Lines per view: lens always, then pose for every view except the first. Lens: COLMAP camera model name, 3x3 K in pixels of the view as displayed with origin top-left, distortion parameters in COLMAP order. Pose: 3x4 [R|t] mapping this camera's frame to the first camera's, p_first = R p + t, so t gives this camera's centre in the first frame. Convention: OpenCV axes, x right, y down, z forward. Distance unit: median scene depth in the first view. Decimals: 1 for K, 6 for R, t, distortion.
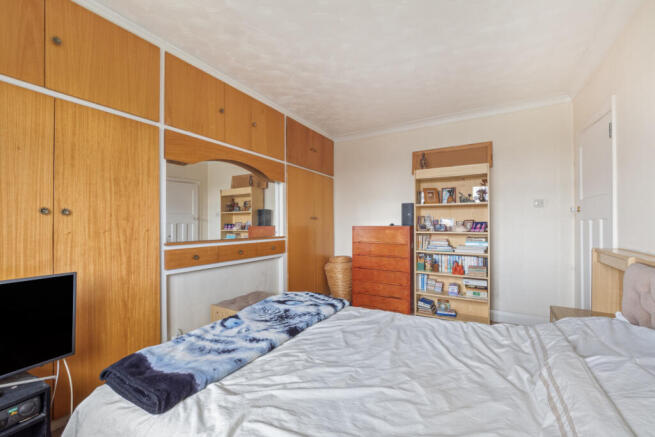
lens RADIAL K [[276.9, 0, 327.5], [0, 276.9, 218.5], [0, 0, 1]] dist [-0.003293, -0.000234]
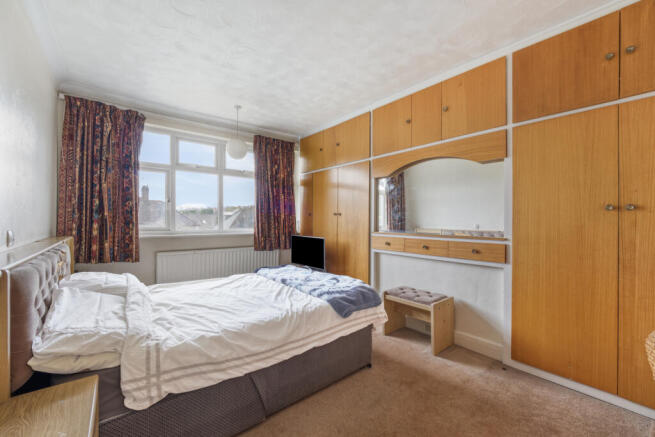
lens RADIAL K [[276.9, 0, 327.5], [0, 276.9, 218.5], [0, 0, 1]] dist [-0.003293, -0.000234]
pose [[-0.364004, -0.004020, -0.931389, 0.799478], [0.013295, 0.999866, -0.009512, 0.020046], [0.931303, -0.015845, -0.363902, 1.086644]]
